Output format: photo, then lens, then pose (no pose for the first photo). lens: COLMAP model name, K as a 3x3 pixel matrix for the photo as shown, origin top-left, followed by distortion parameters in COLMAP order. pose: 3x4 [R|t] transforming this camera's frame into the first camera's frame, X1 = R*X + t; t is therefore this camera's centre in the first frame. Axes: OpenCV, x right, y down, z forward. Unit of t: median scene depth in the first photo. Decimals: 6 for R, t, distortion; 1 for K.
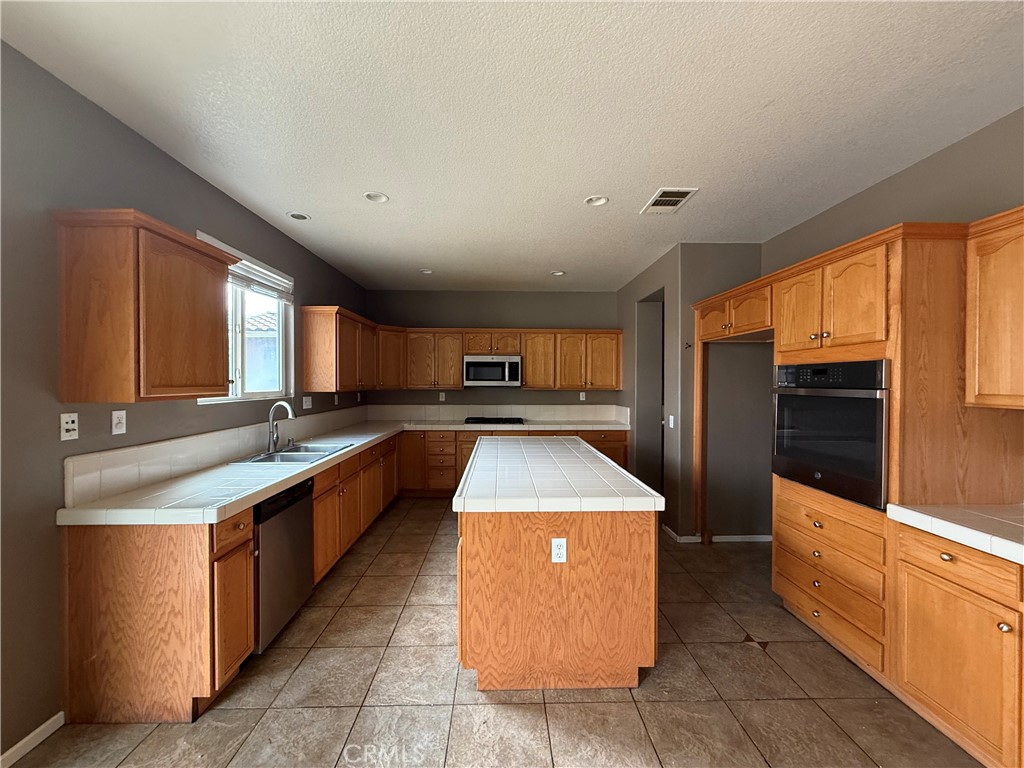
lens RADIAL K [[416.3, 0, 510.1], [0, 416.3, 385.5], [0, 0, 1]] dist [-0.000134, 0.000181]
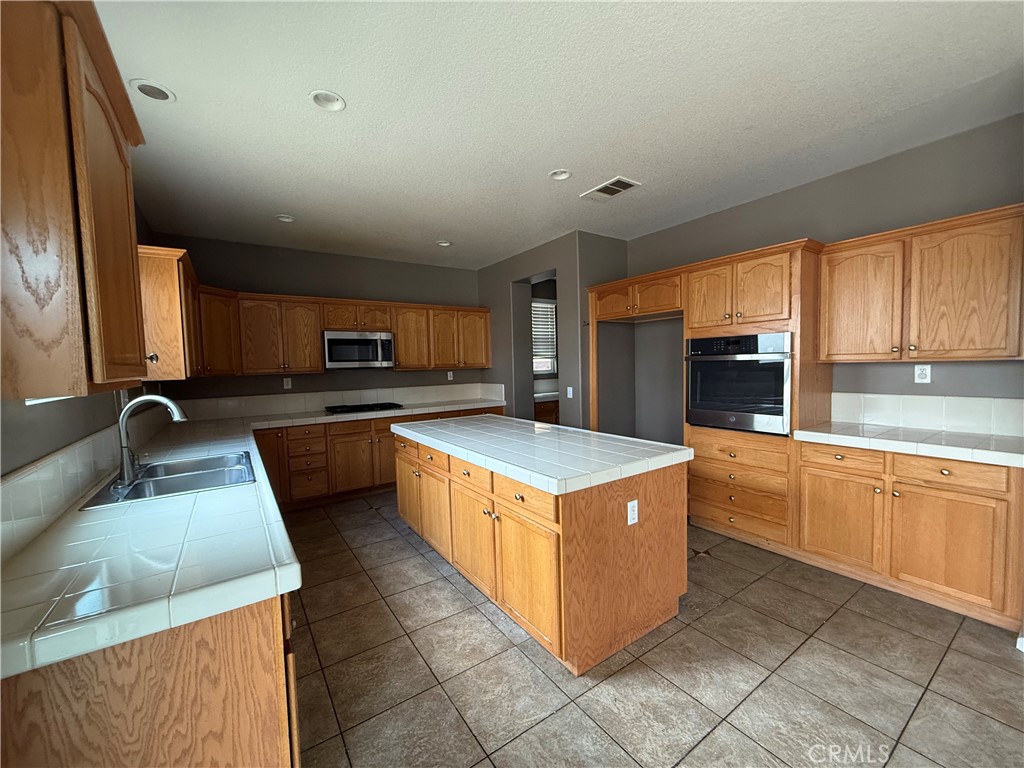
lens RADIAL K [[416.3, 0, 510.1], [0, 416.3, 385.5], [0, 0, 1]] dist [-0.000134, 0.000181]
pose [[0.833906, -0.054298, 0.549229, -0.582309], [0.033747, 0.998303, 0.047457, 0.017526], [-0.550874, -0.021040, 0.834323, 0.260967]]
